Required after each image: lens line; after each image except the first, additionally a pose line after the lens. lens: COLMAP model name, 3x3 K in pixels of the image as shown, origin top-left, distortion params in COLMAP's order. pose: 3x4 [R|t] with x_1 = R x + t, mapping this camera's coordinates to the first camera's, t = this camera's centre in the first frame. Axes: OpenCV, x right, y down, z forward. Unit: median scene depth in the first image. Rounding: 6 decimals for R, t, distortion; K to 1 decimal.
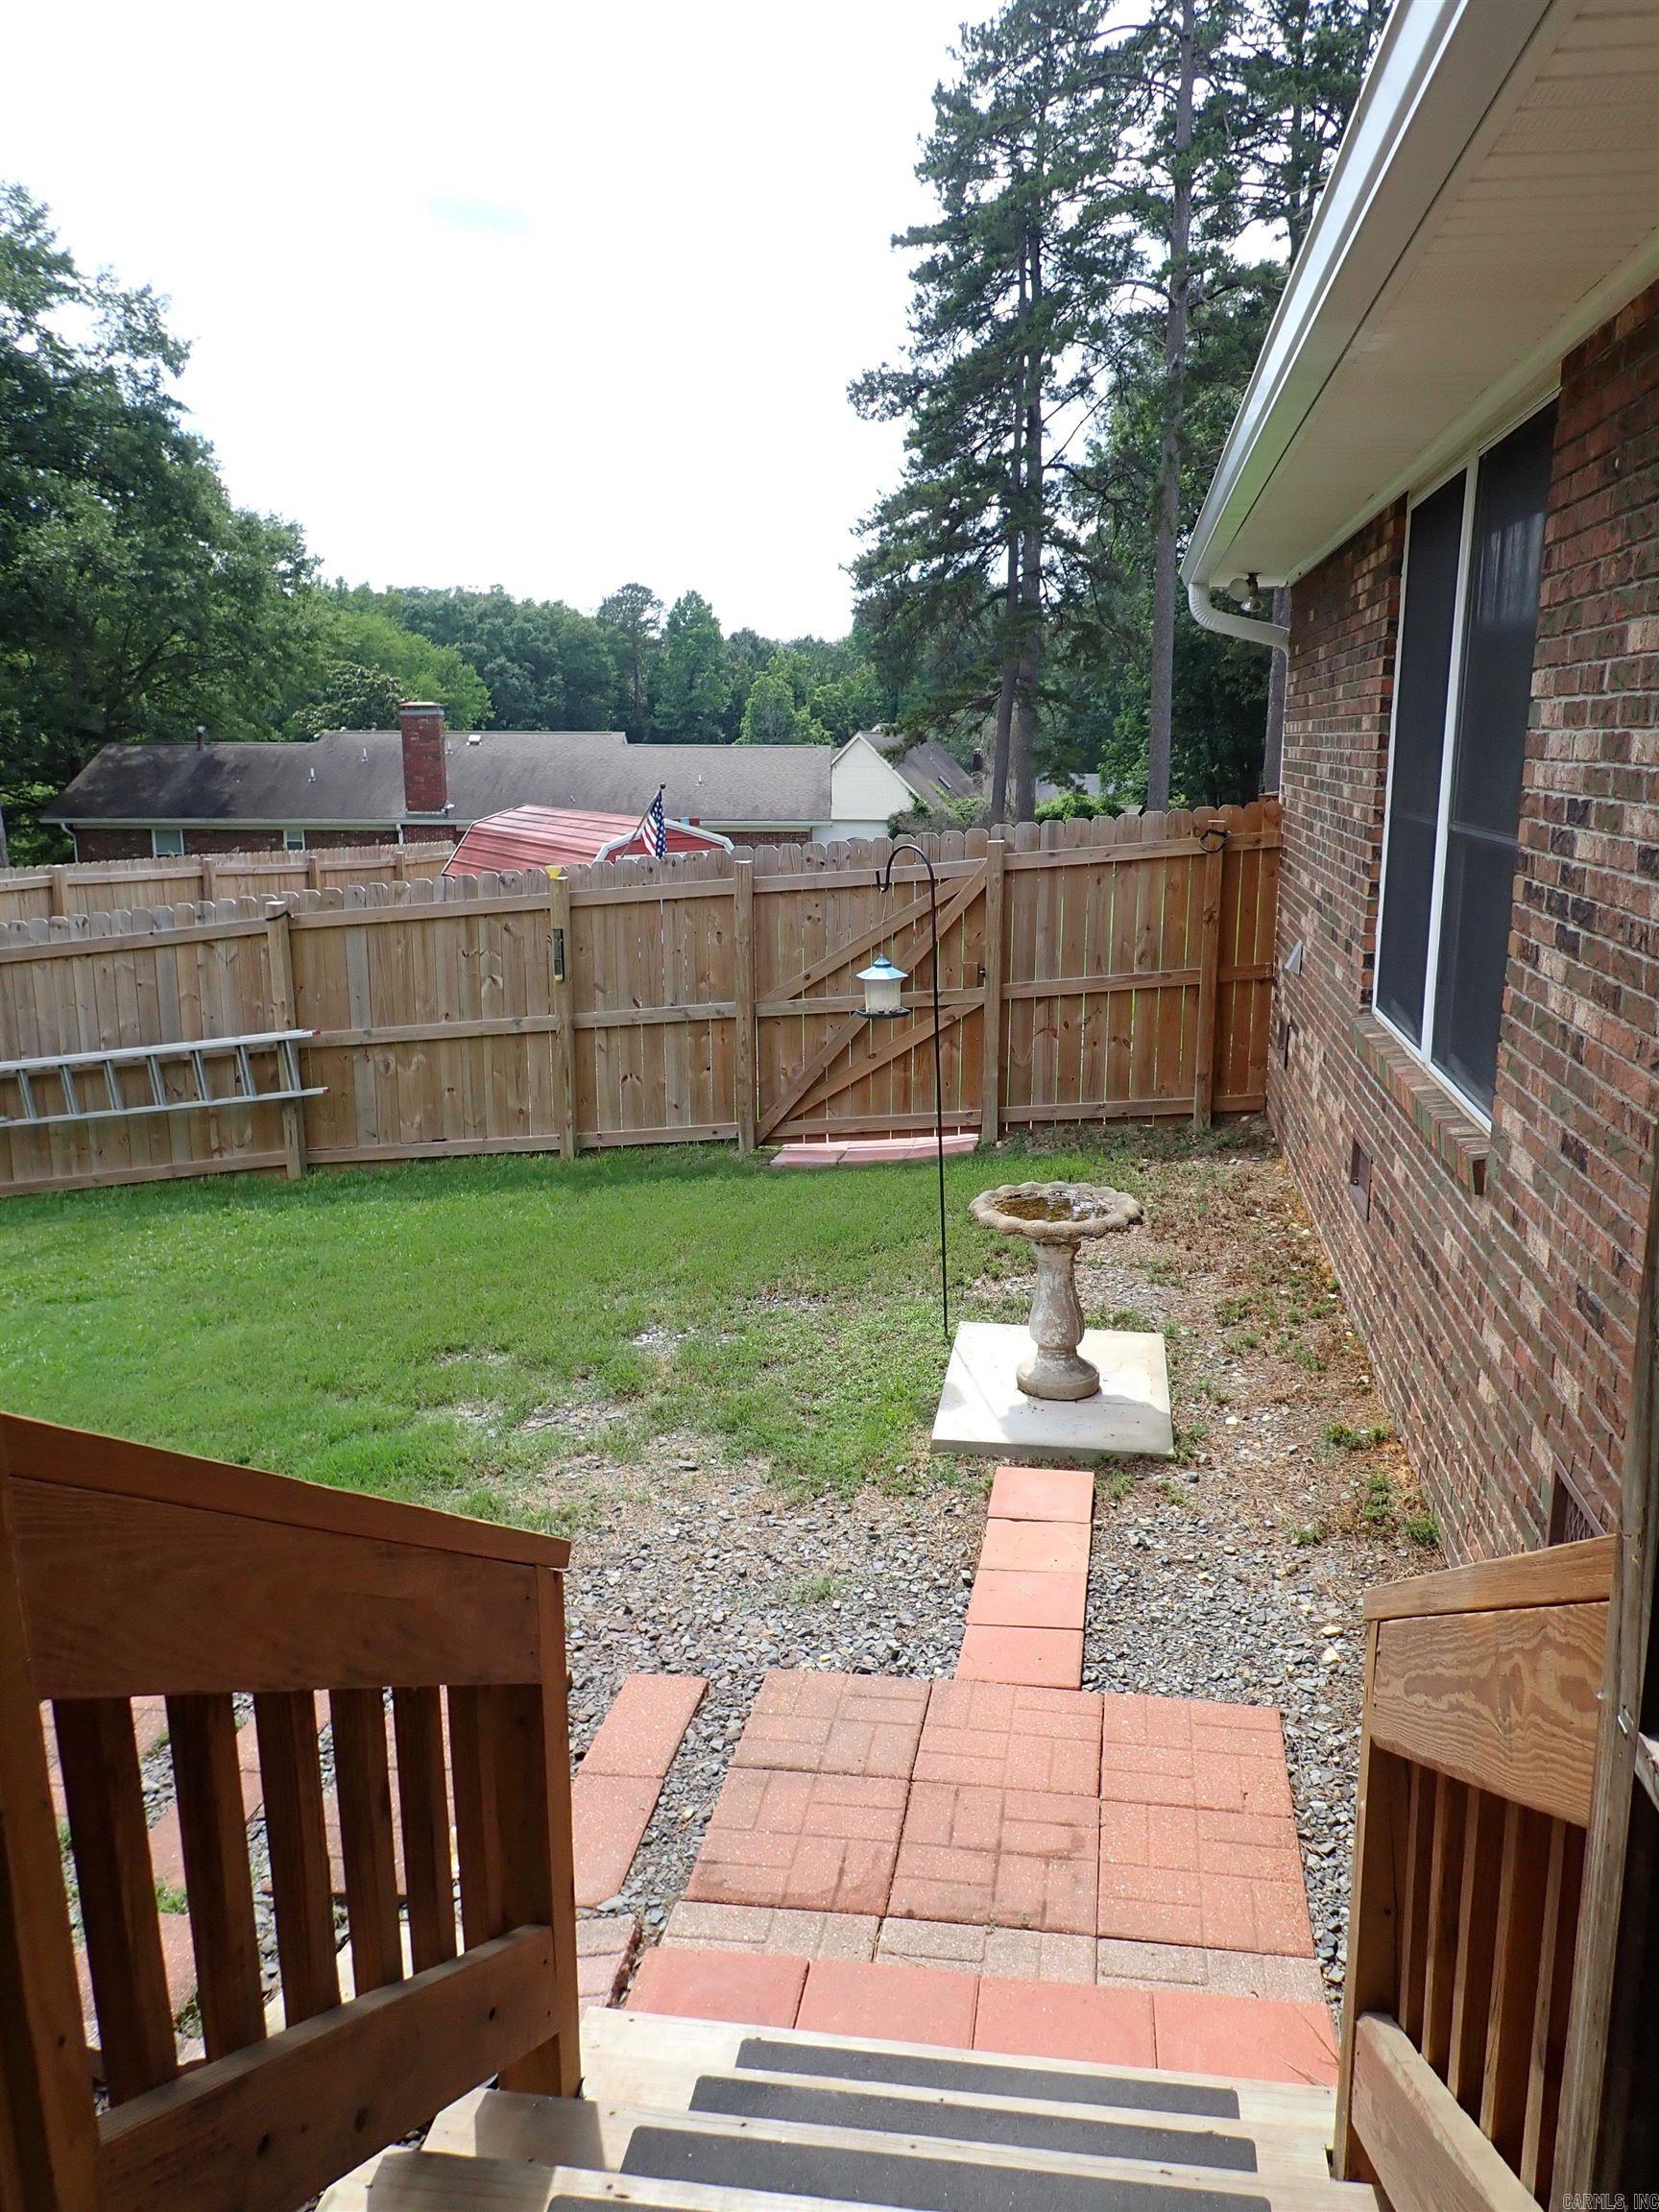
lens RADIAL K [[1651.2, 0, 829.5], [0, 1651.2, 1106.0], [0, 0, 1]] dist [0.012025, -0.000872]
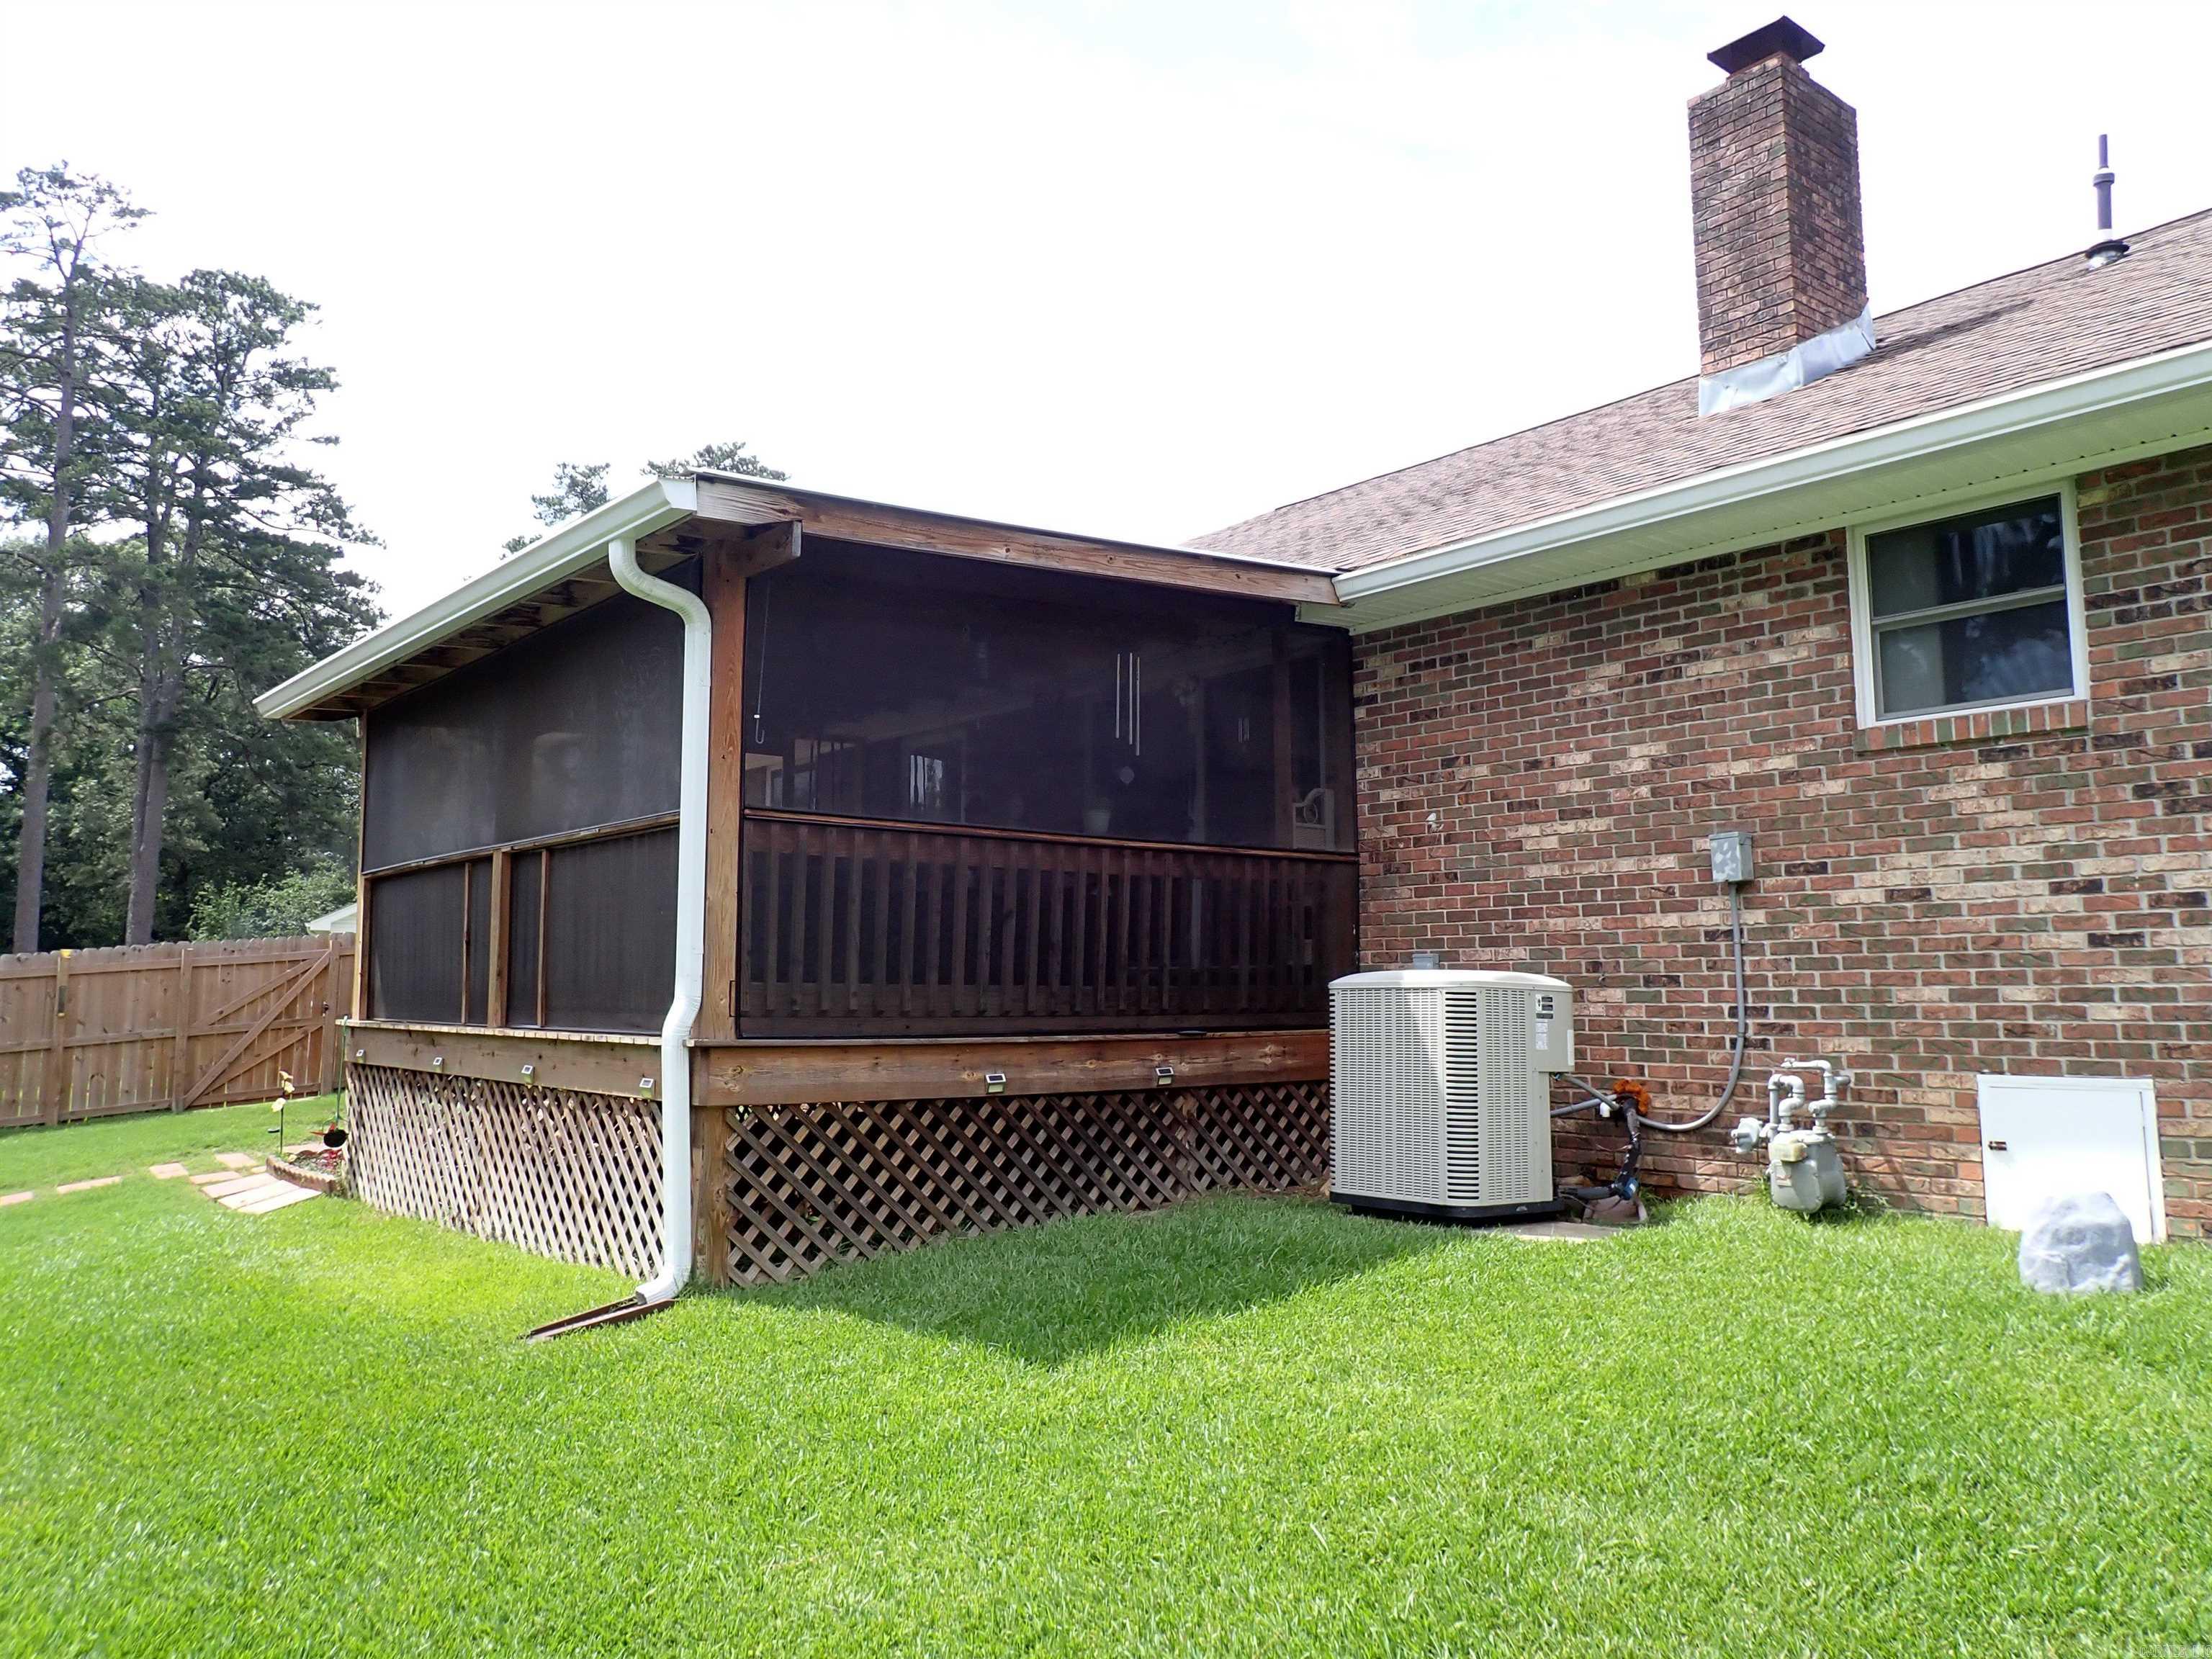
lens RADIAL K [[1651.2, 0, 1112.1], [0, 1651.2, 820.2], [0, 0, 1]] dist [0.012025, -0.000872]
pose [[0.651625, 0.086757, 0.753564, -0.758089], [0.152696, 0.958099, -0.242344, 0.307312], [-0.743014, 0.272983, 0.611073, -0.899923]]
